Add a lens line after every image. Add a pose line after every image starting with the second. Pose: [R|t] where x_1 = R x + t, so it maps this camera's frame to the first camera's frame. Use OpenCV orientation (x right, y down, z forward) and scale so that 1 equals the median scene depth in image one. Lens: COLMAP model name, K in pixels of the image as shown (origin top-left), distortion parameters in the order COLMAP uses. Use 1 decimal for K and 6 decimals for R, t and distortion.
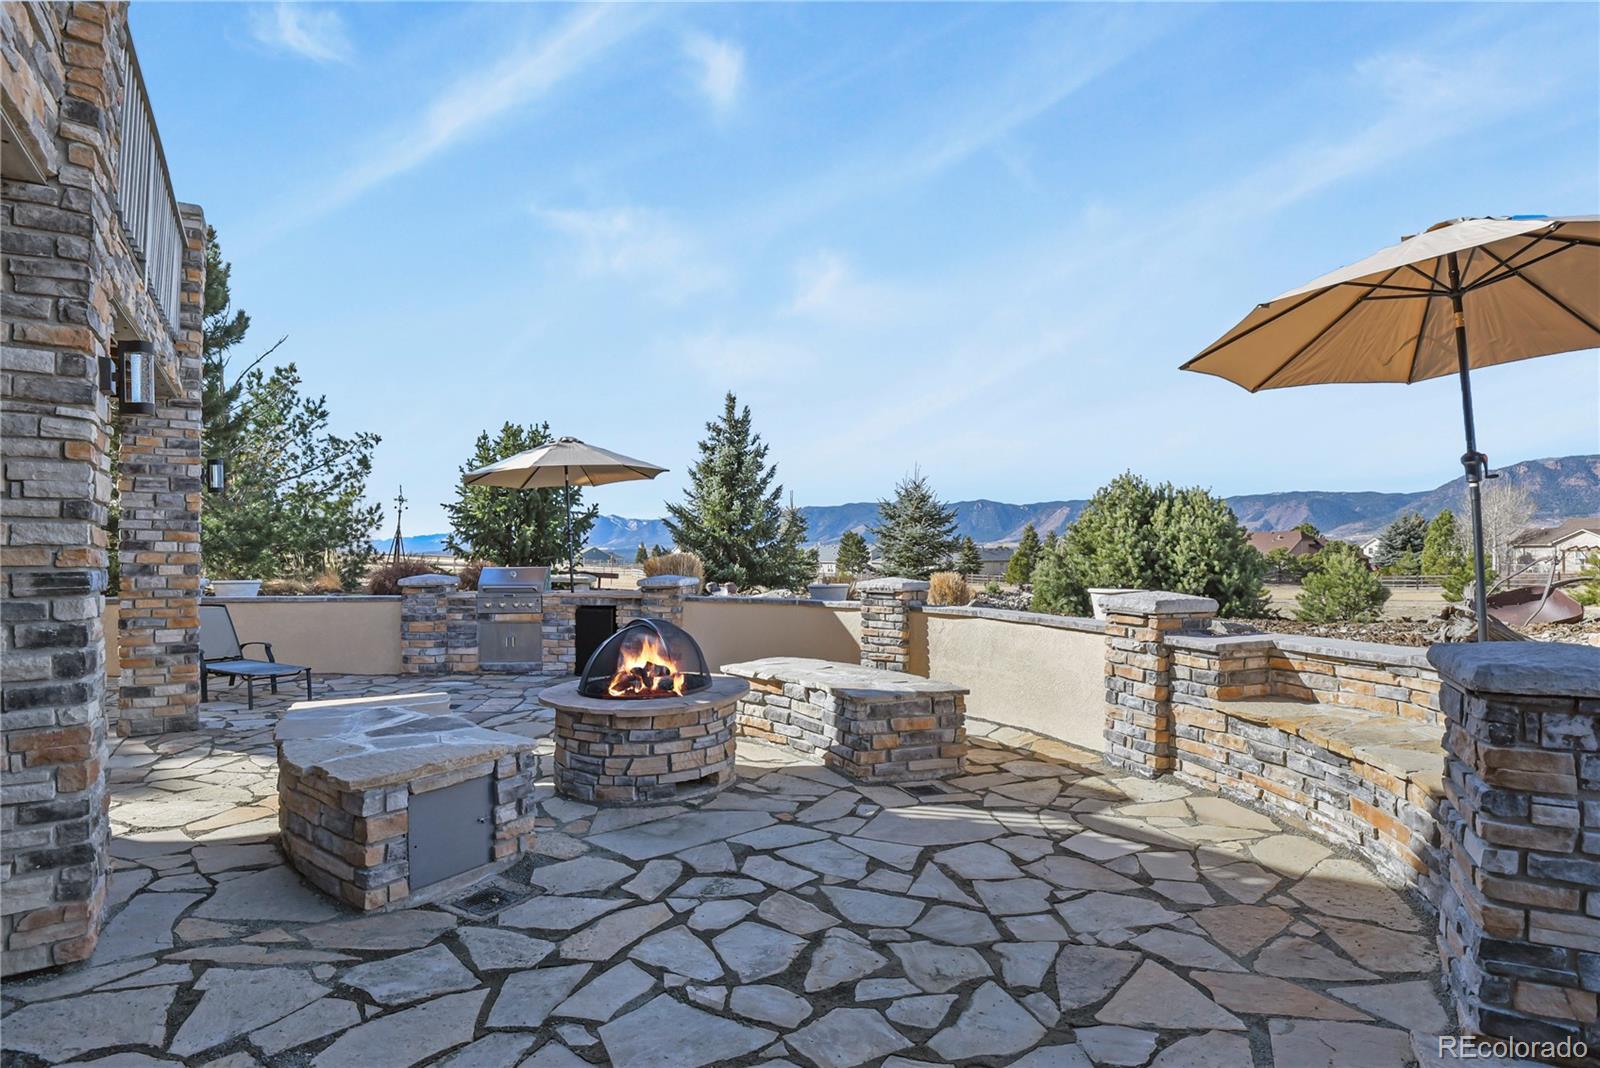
lens RADIAL K [[788.3, 0, 806.9], [0, 788.3, 545.9], [0, 0, 1]] dist [-0.025094, -0.004843]
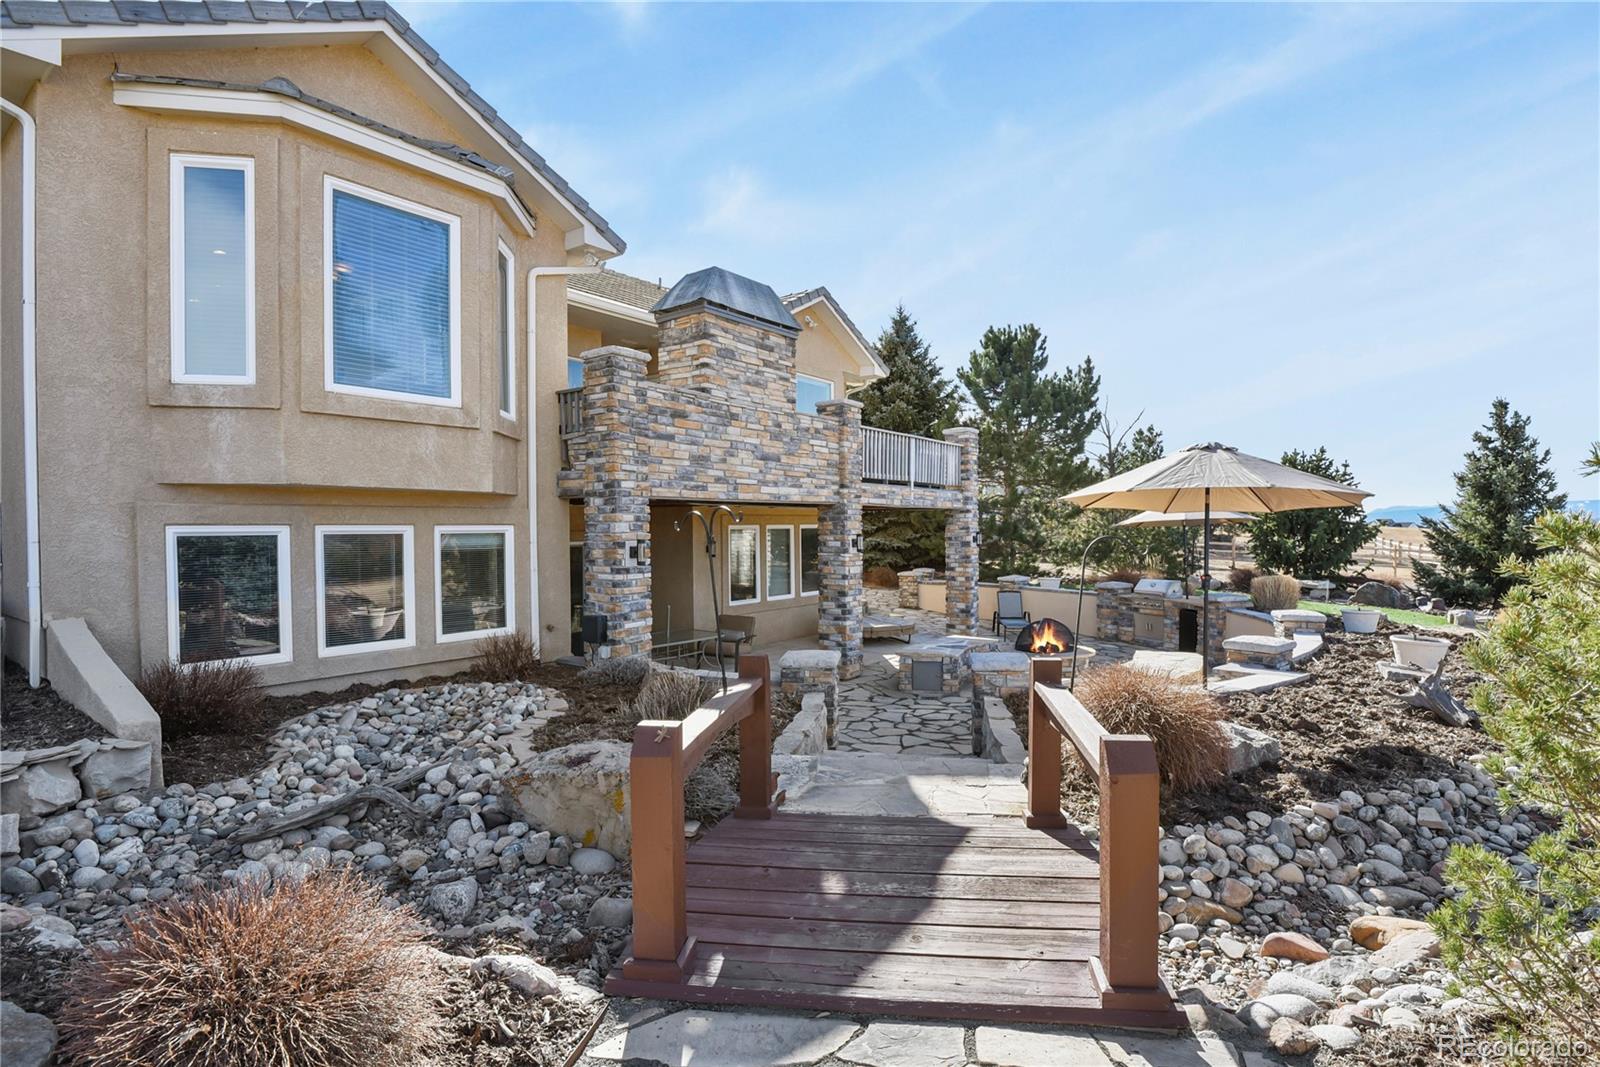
lens RADIAL K [[788.3, 0, 807.9], [0, 788.3, 541.5], [0, 0, 1]] dist [-0.025094, -0.004843]
pose [[0.336072, 0.015413, -0.941710, 2.254001], [0.015339, 0.999644, 0.021835, -0.246418], [0.941712, -0.021783, 0.335715, -0.495207]]
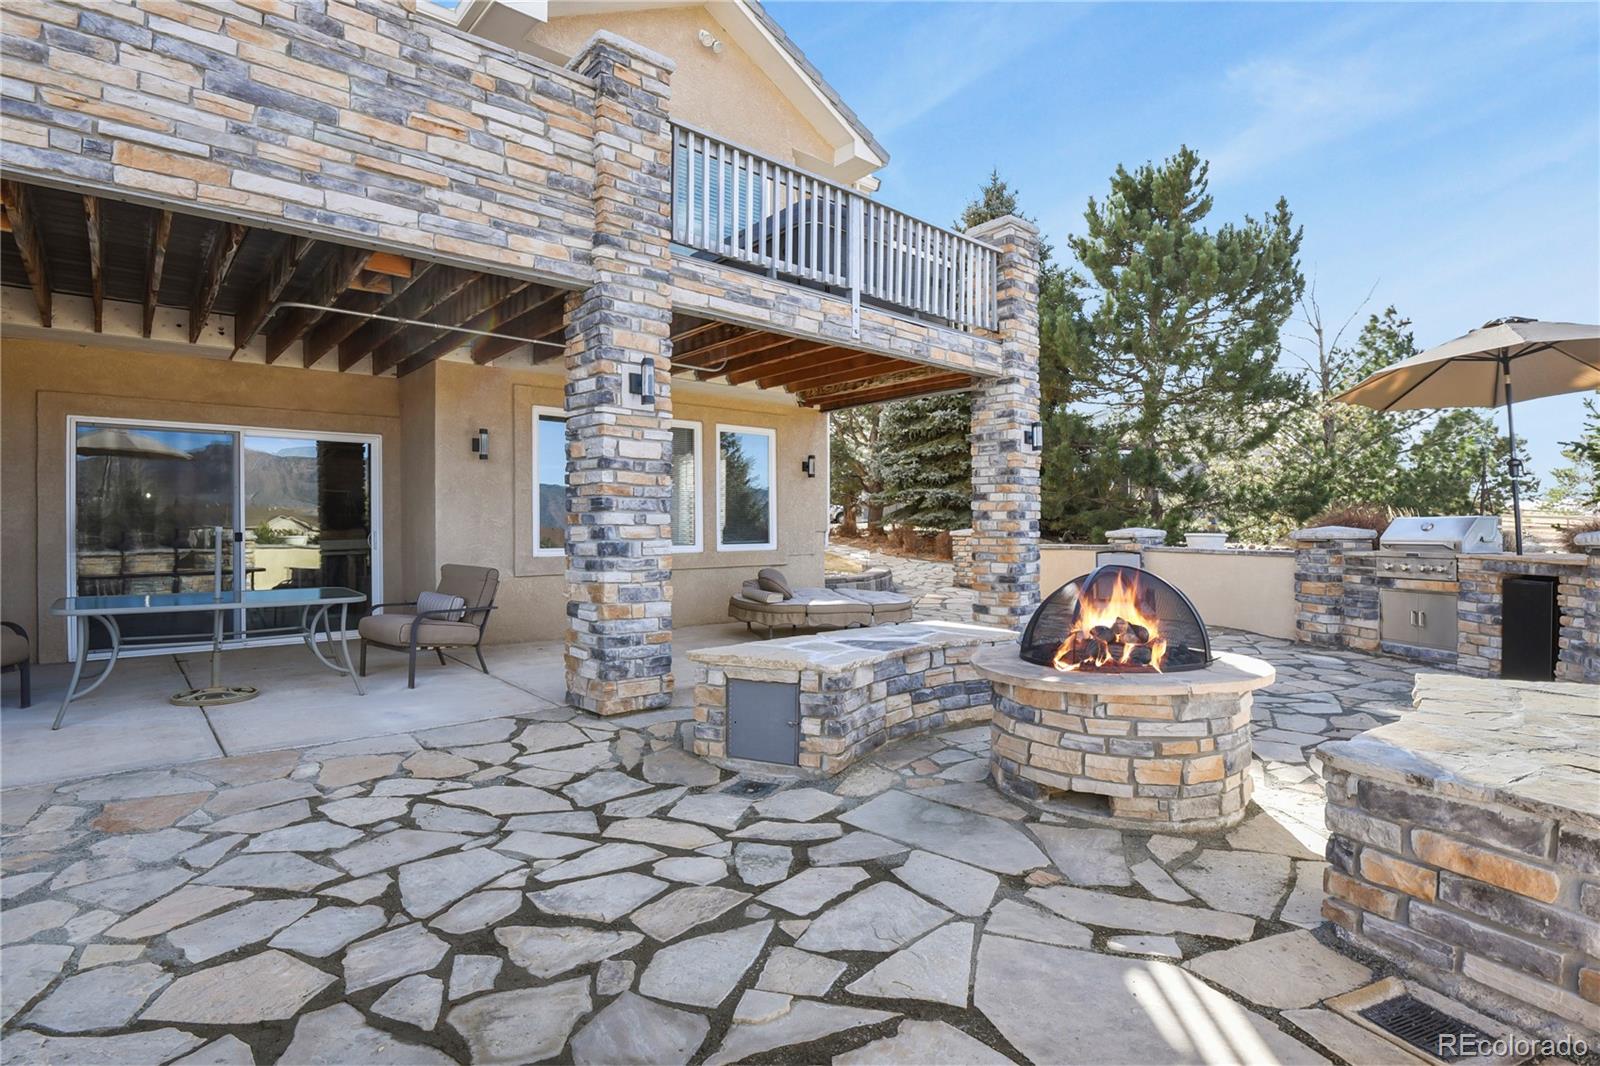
lens RADIAL K [[788.3, 0, 814.0], [0, 788.3, 532.0], [0, 0, 1]] dist [-0.025094, -0.004843]
pose [[0.133333, 0.003982, -0.991063, 0.653187], [0.012308, 0.999908, 0.005673, 0.076672], [0.990995, -0.012954, 0.133272, 0.867683]]
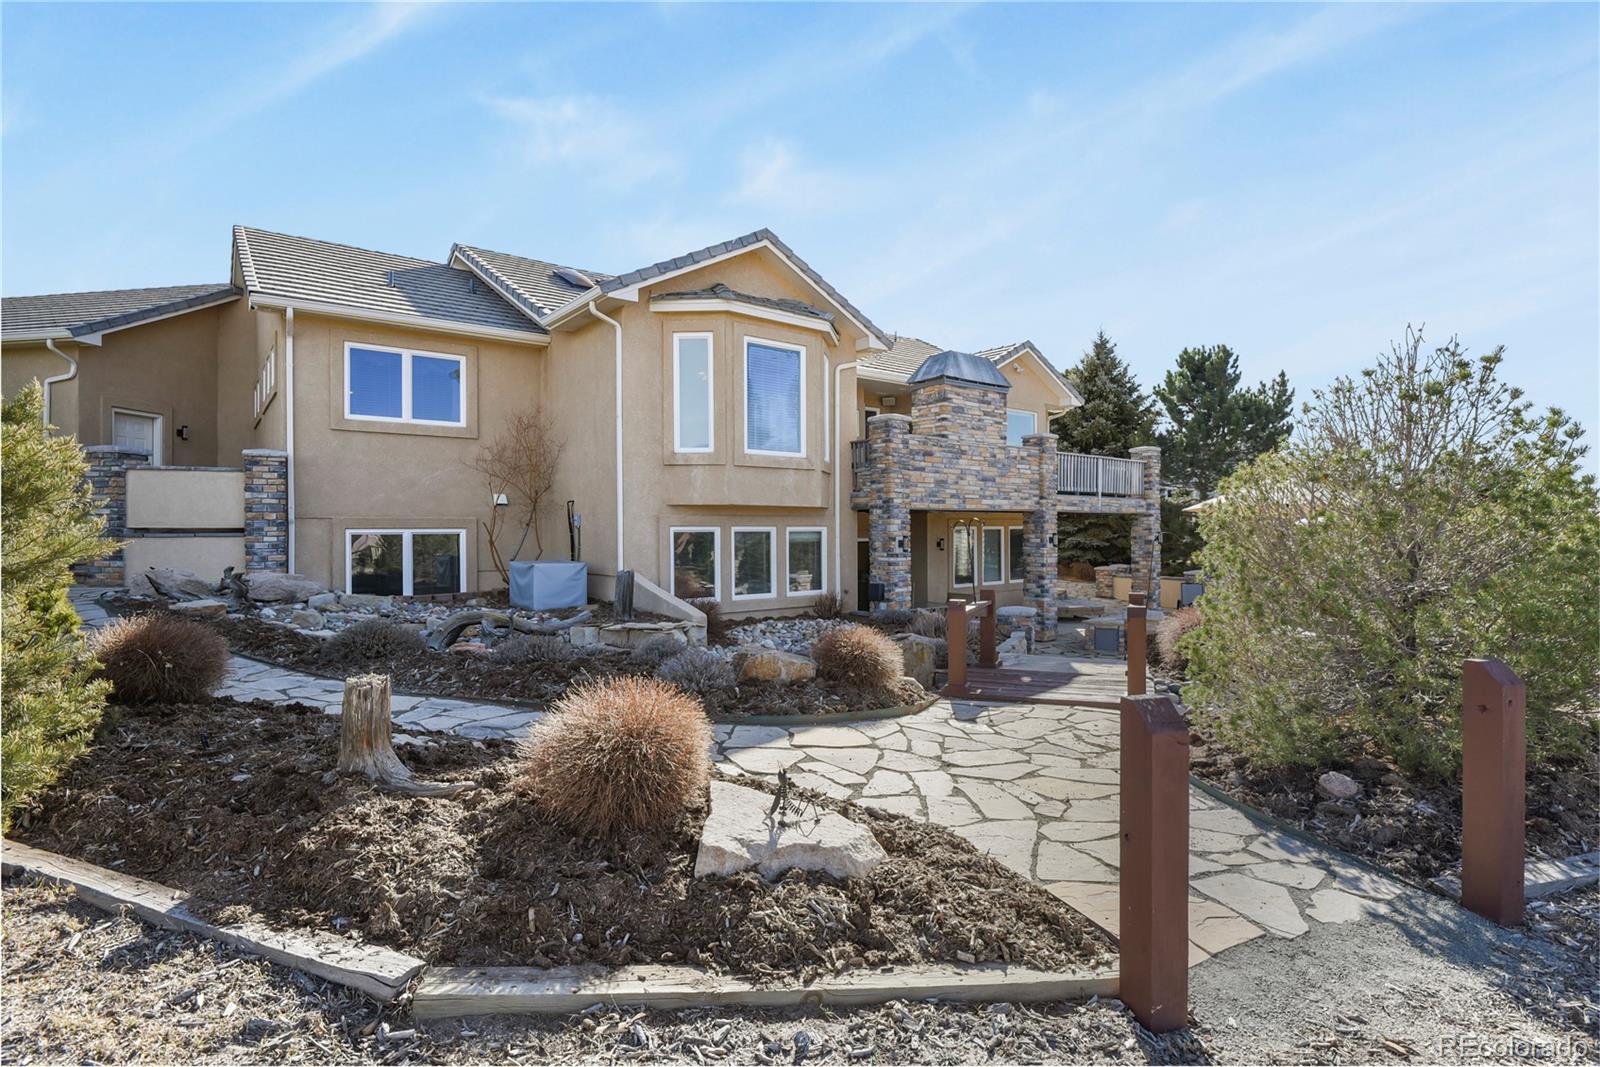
lens RADIAL K [[788.3, 0, 804.4], [0, 788.3, 535.9], [0, 0, 1]] dist [-0.025094, -0.004843]
pose [[0.080447, 0.008093, -0.996726, 3.463804], [0.014530, 0.999851, 0.009291, -0.248709], [0.996653, -0.015229, 0.080318, -0.925981]]
